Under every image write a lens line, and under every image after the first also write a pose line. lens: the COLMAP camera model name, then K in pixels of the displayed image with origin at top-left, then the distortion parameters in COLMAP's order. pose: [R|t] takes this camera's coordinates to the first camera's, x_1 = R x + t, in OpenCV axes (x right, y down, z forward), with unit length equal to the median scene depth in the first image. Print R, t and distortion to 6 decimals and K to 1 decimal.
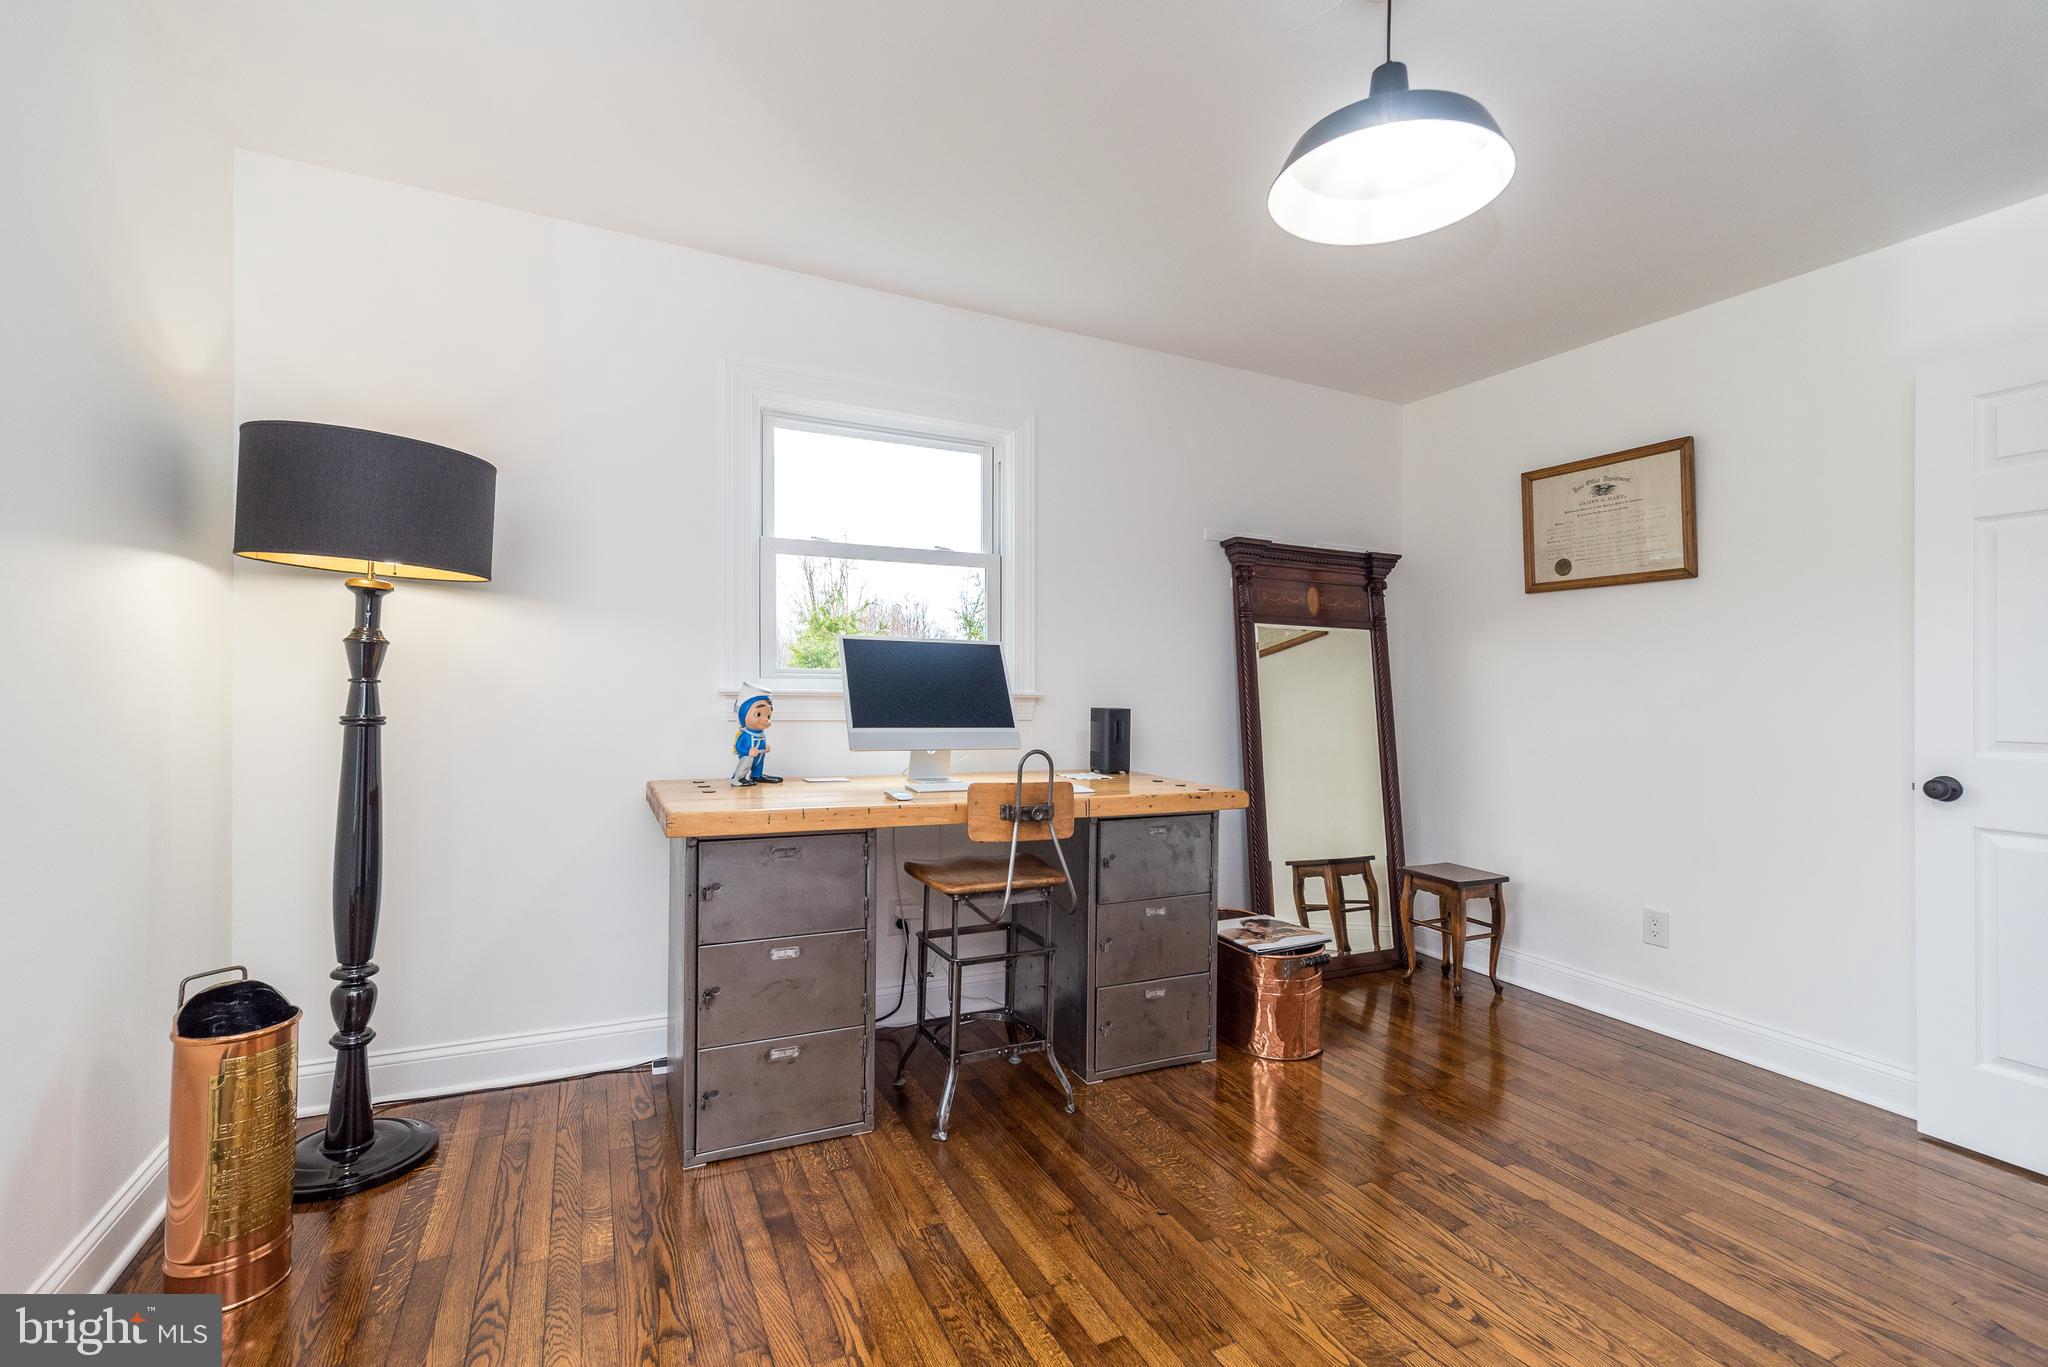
lens RADIAL K [[891.3, 0, 1019.3], [0, 891.3, 661.0], [0, 0, 1]] dist [0.001538, 0.000037]
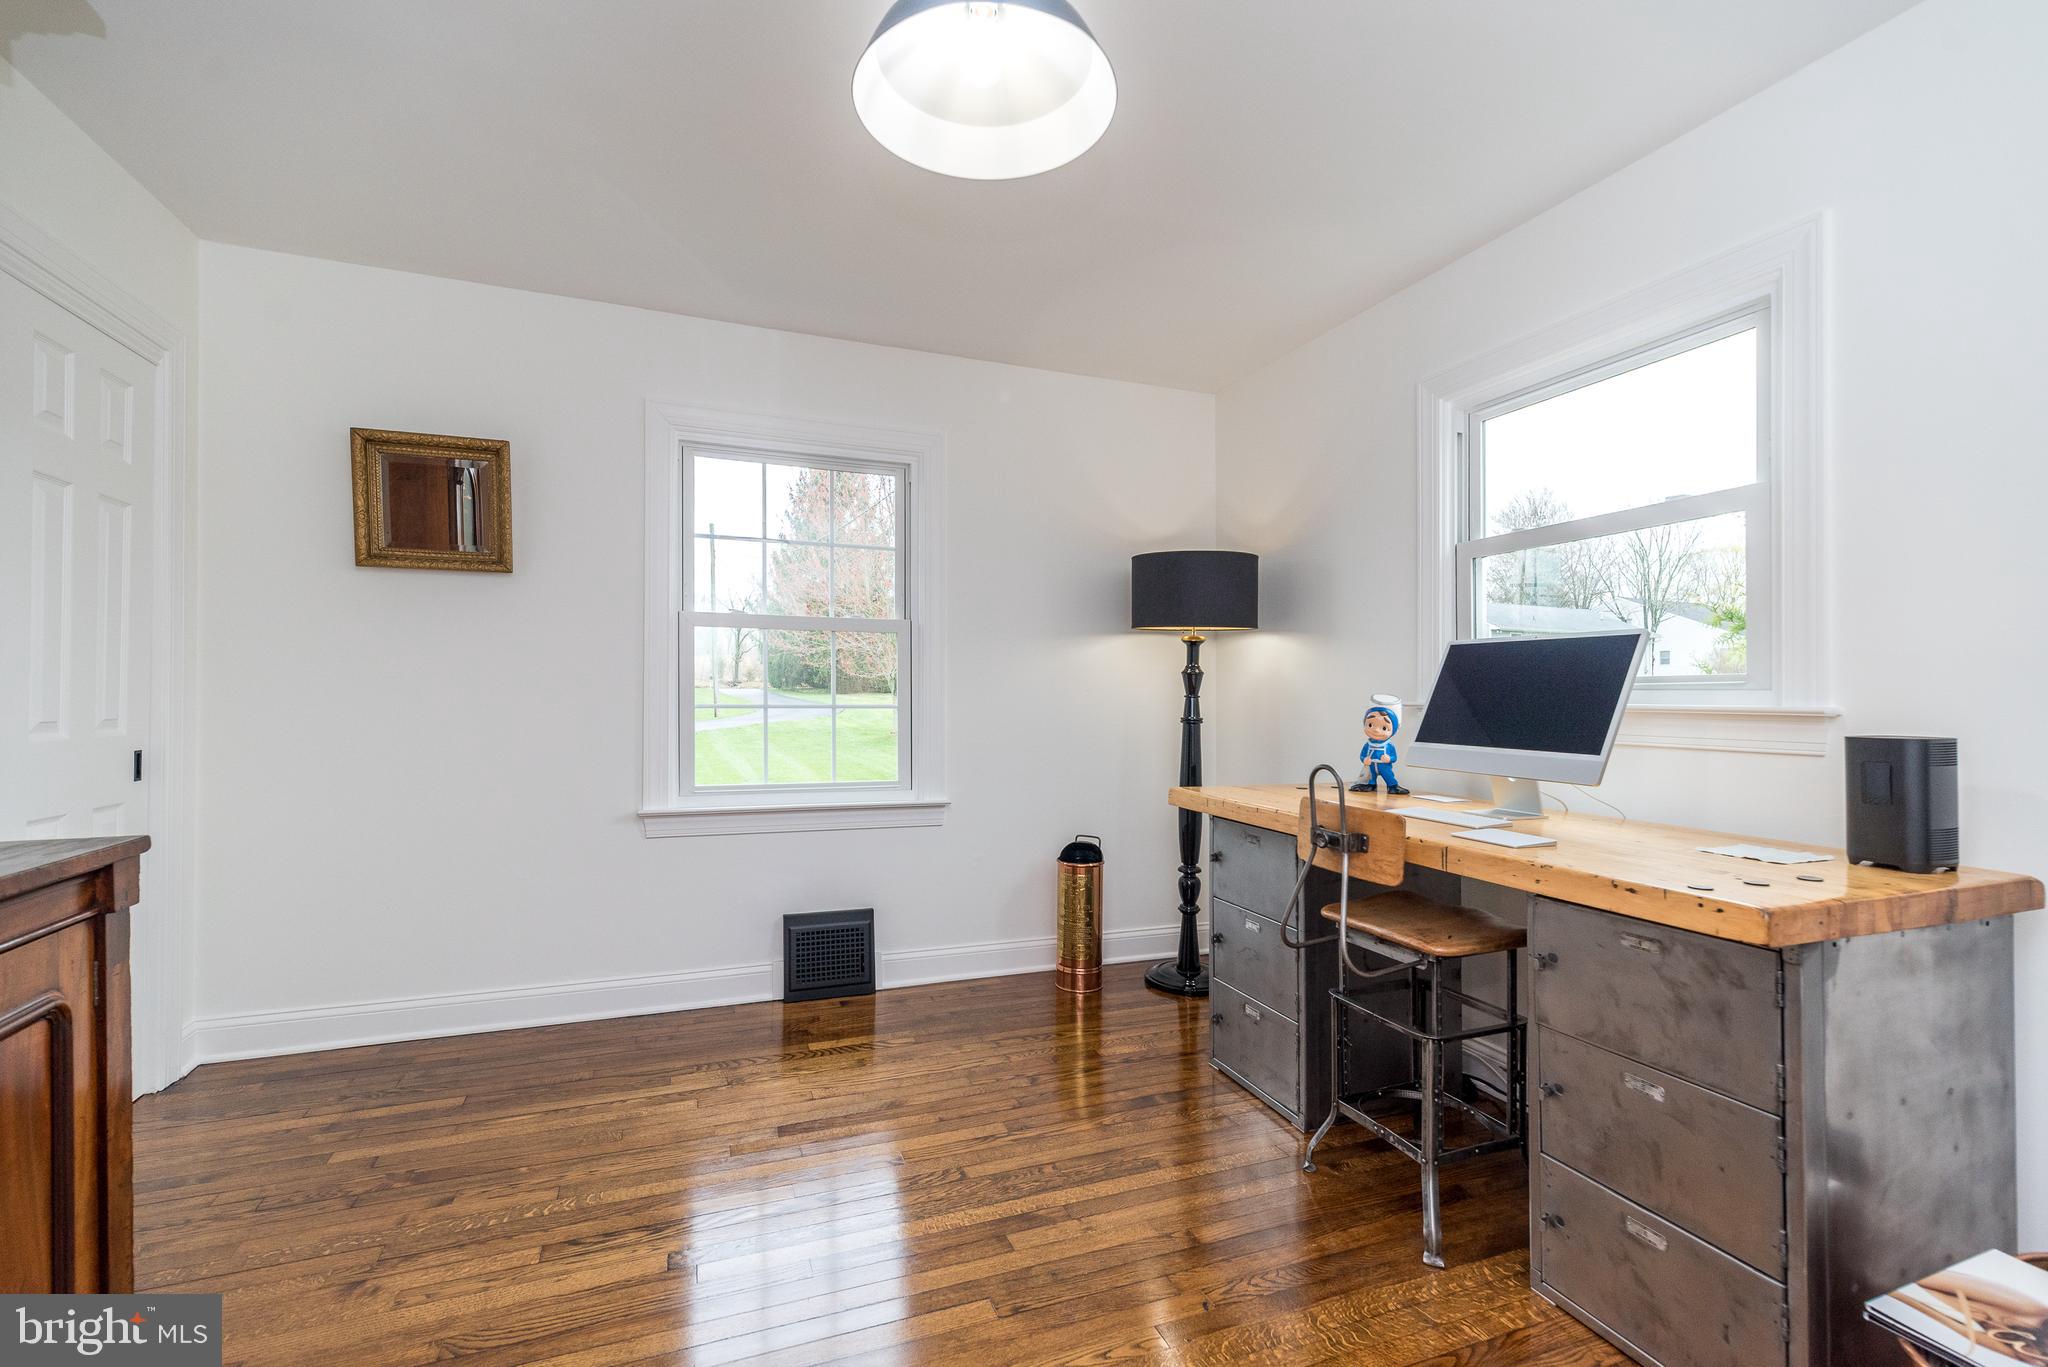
lens RADIAL K [[878.4, 0, 1024.0], [0, 878.4, 683.5], [0, 0, 1]] dist [0.001383, 0.000547]
pose [[-0.080664, -0.032544, -0.996210, 0.915708], [0.014576, 0.999321, -0.033826, 0.048006], [0.996635, -0.017249, -0.080135, 0.807260]]
